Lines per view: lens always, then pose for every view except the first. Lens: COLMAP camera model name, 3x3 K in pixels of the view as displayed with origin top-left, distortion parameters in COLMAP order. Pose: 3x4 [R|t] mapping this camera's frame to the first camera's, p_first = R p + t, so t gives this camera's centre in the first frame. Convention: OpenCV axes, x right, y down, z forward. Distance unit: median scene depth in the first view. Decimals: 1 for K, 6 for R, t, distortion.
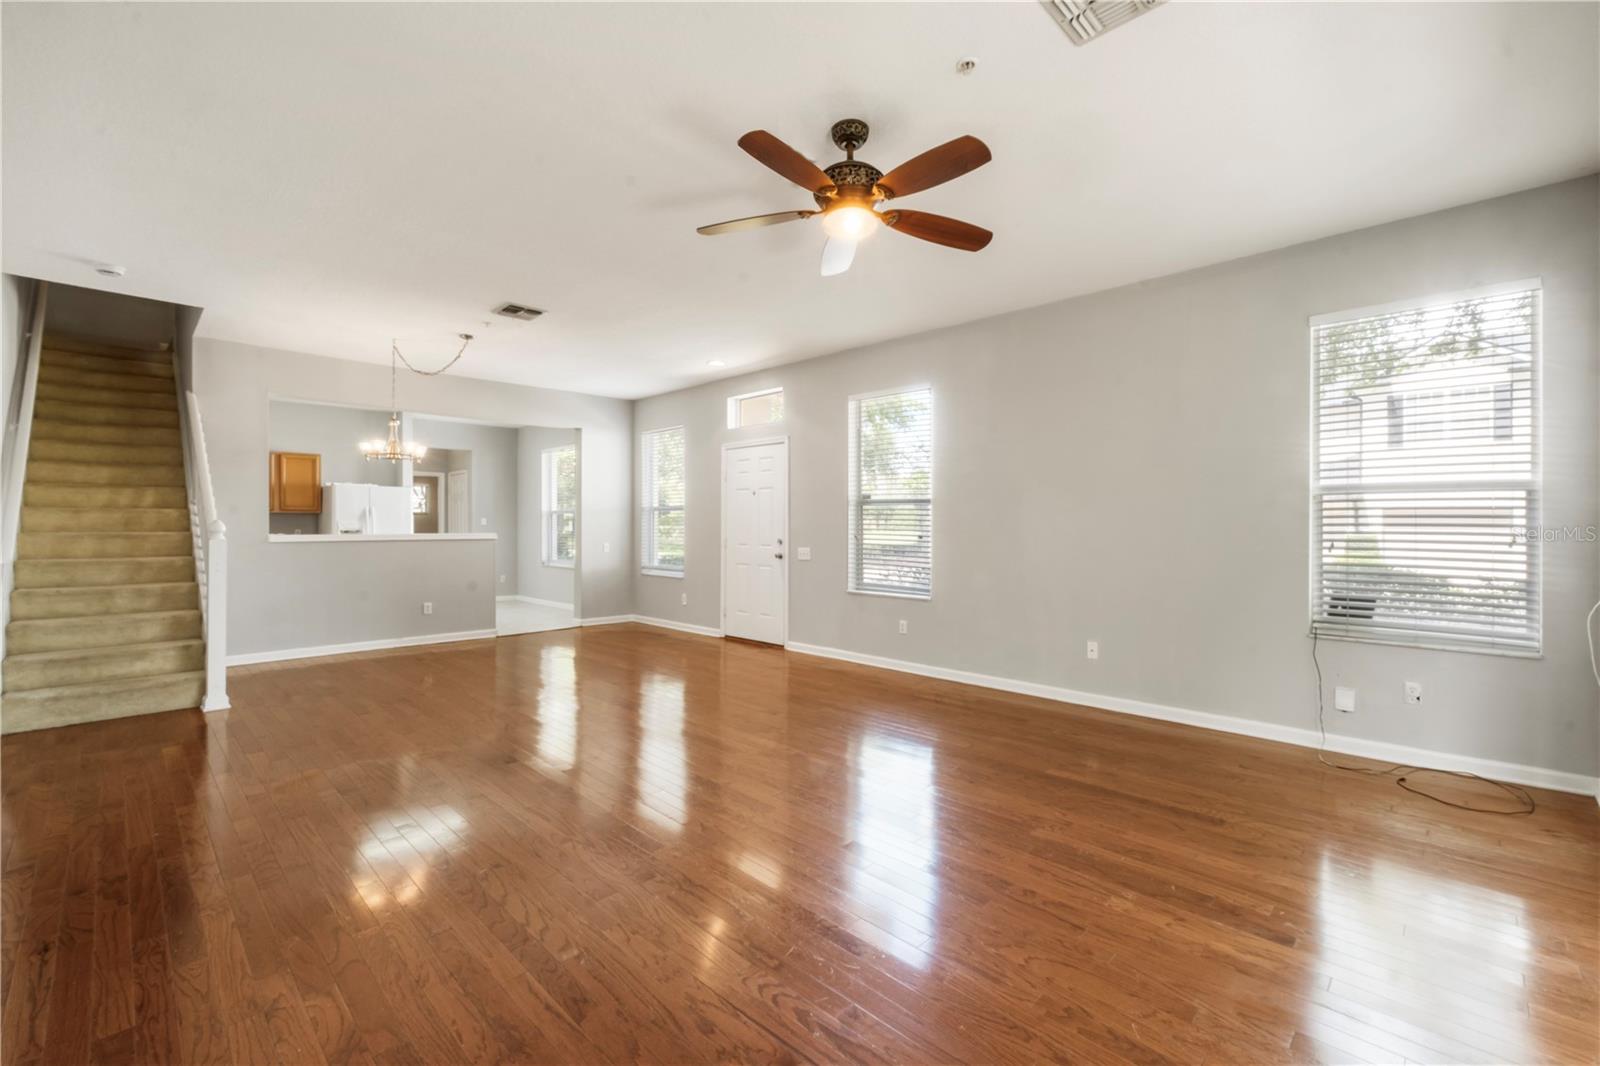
lens RADIAL K [[672.1, 0, 800.0], [0, 672.1, 533.0], [0, 0, 1]] dist [-0.001762, -0.000360]
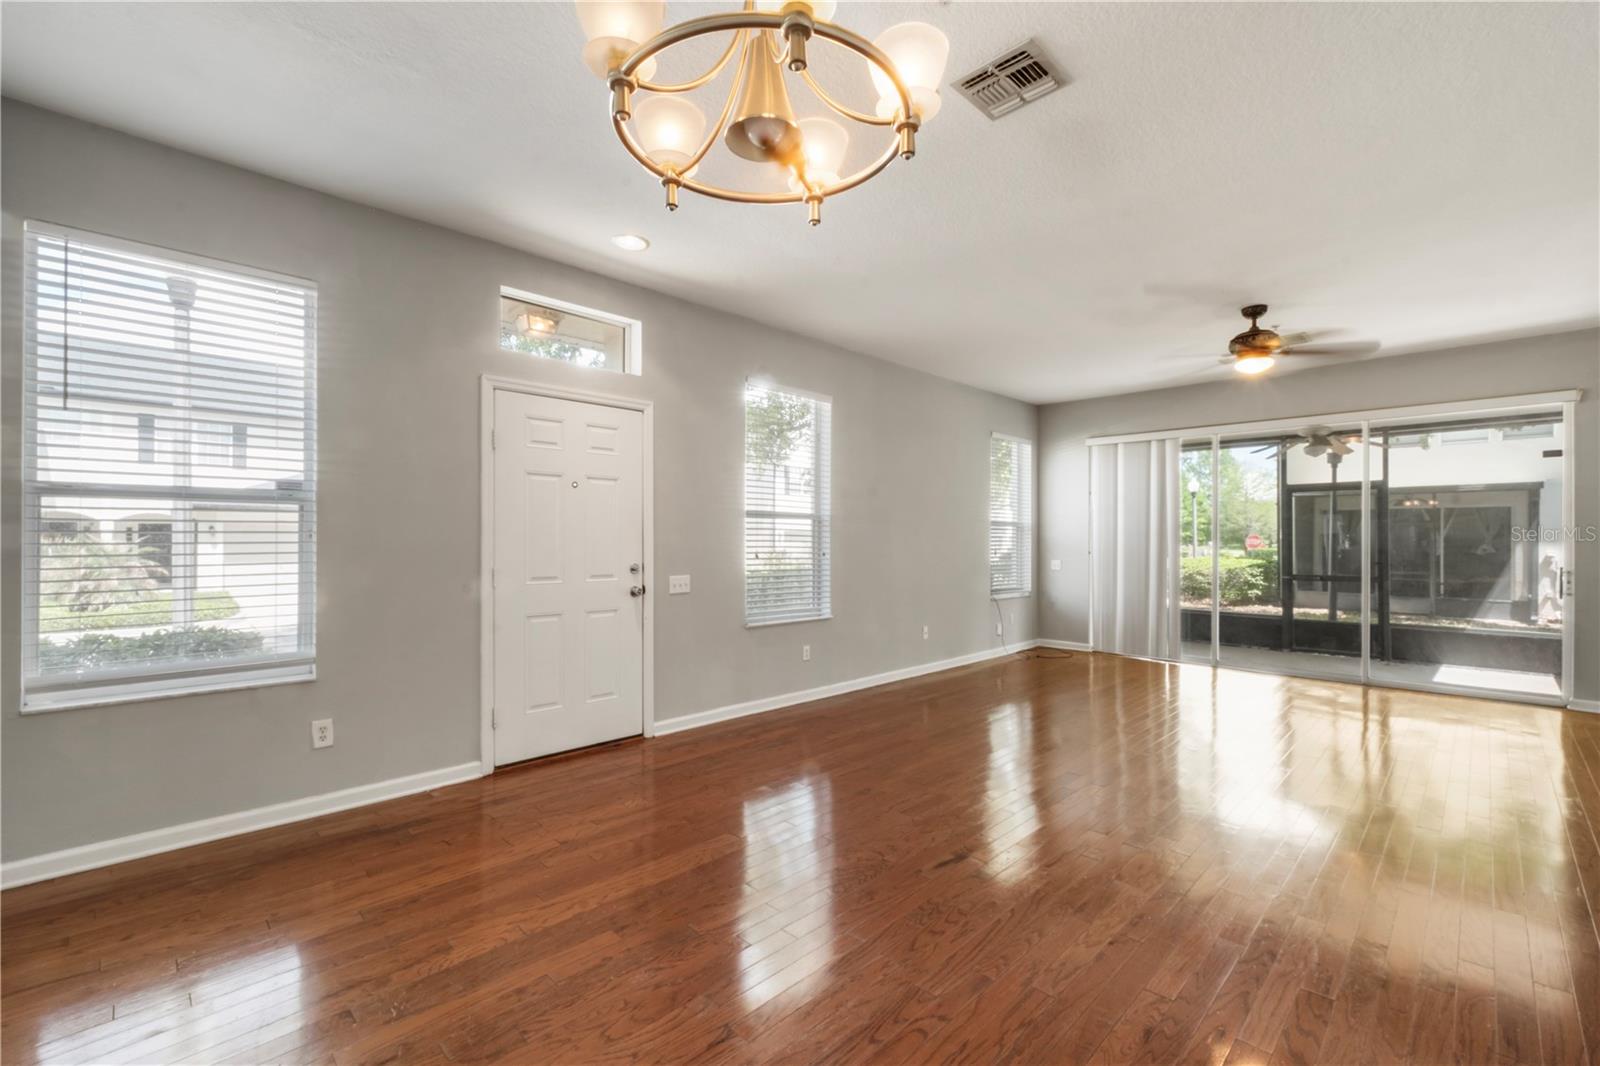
lens RADIAL K [[672.1, 0, 800.0], [0, 672.1, 533.0], [0, 0, 1]] dist [-0.001762, -0.000360]
pose [[0.000407, 0.014589, 0.999893, -0.661202], [0.004086, 0.999885, -0.014590, -0.010858], [-0.999992, 0.004092, 0.000348, 0.855389]]
